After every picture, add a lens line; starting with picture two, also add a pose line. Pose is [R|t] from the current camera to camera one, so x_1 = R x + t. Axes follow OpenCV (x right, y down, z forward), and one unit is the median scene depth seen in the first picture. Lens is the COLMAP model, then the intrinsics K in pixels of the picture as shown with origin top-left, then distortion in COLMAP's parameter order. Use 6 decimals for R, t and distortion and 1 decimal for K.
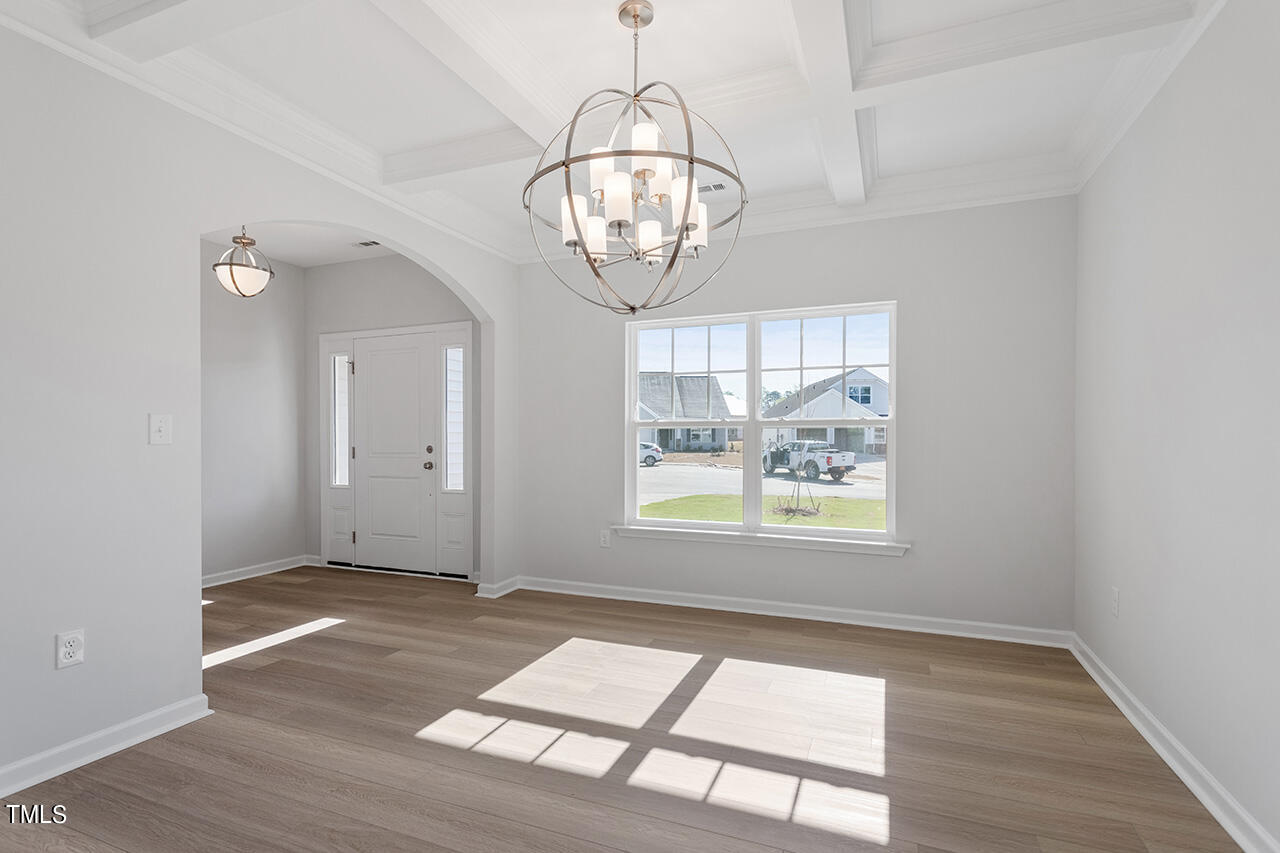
lens RADIAL K [[615.7, 0, 638.4], [0, 615.7, 434.4], [0, 0, 1]] dist [0.001860, 0.000875]
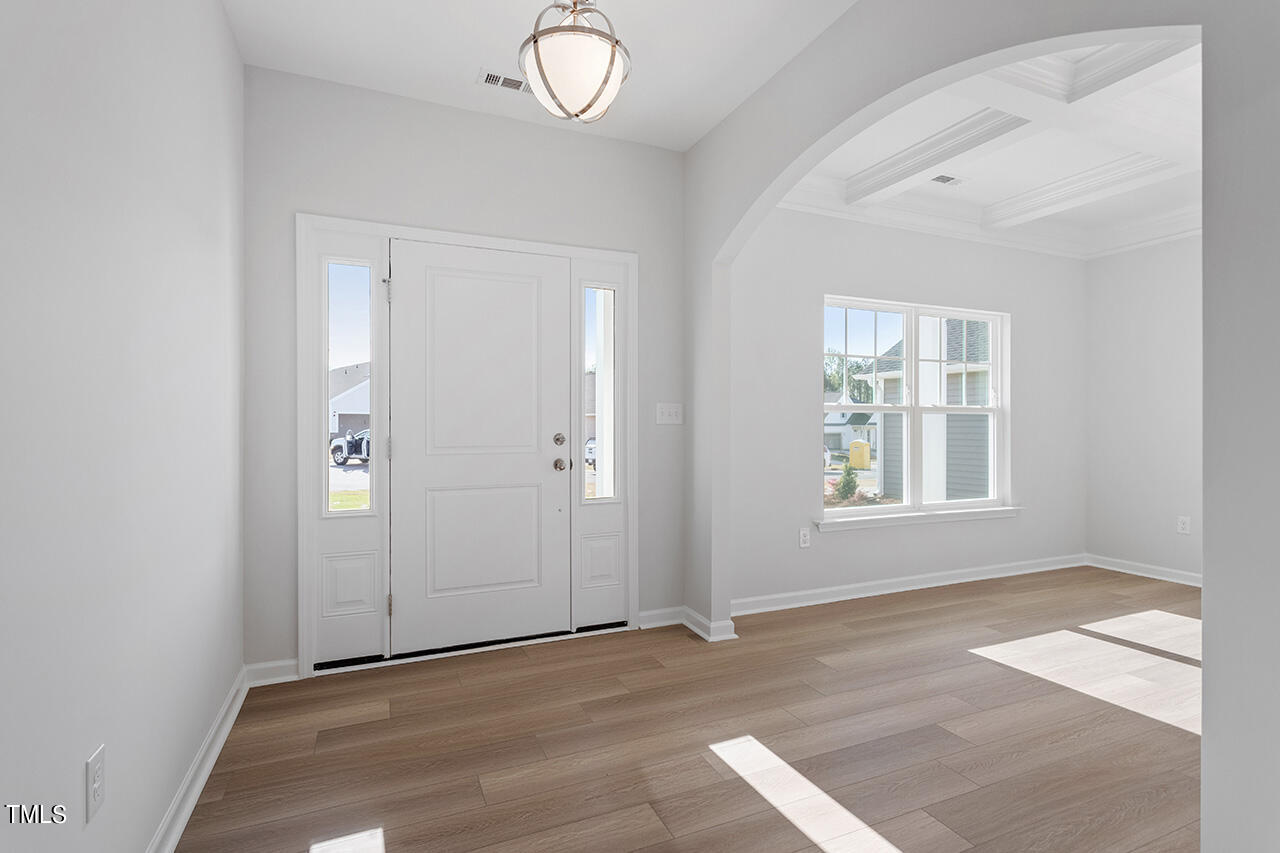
lens RADIAL K [[602.9, 0, 631.0], [0, 602.9, 421.8], [0, 0, 1]] dist [0.003331, 0.001212]
pose [[0.698611, 0.005556, 0.715480, -0.694092], [-0.004530, 0.999984, -0.003343, 0.007424], [-0.715488, -0.000905, 0.698625, 0.479291]]
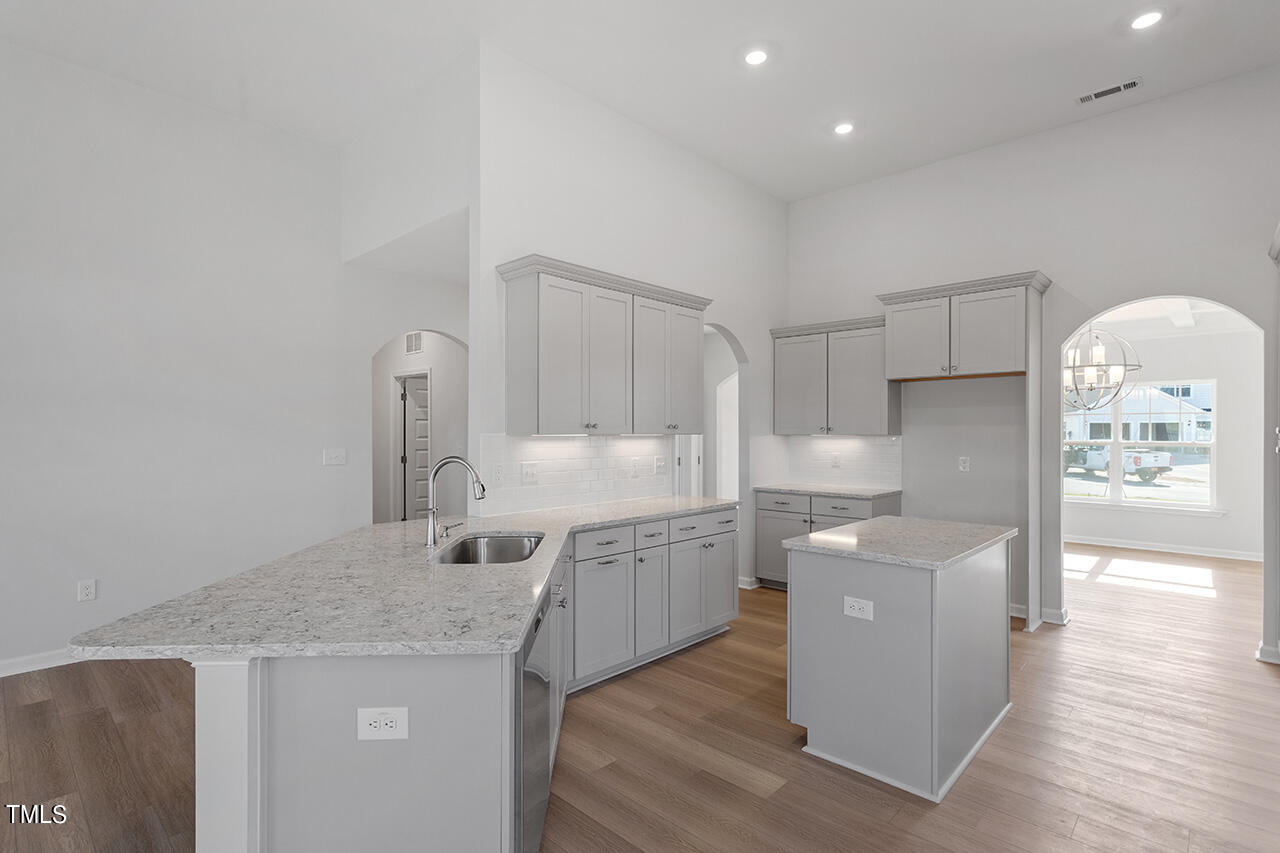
lens RADIAL K [[613.7, 0, 632.0], [0, 613.7, 434.1], [0, 0, 1]] dist [0.000709, 0.000482]
pose [[0.930145, 0.002540, -0.367184, -0.365890], [0.001563, 0.999940, 0.010877, -0.056273], [0.367190, -0.010691, 0.930085, -0.918420]]
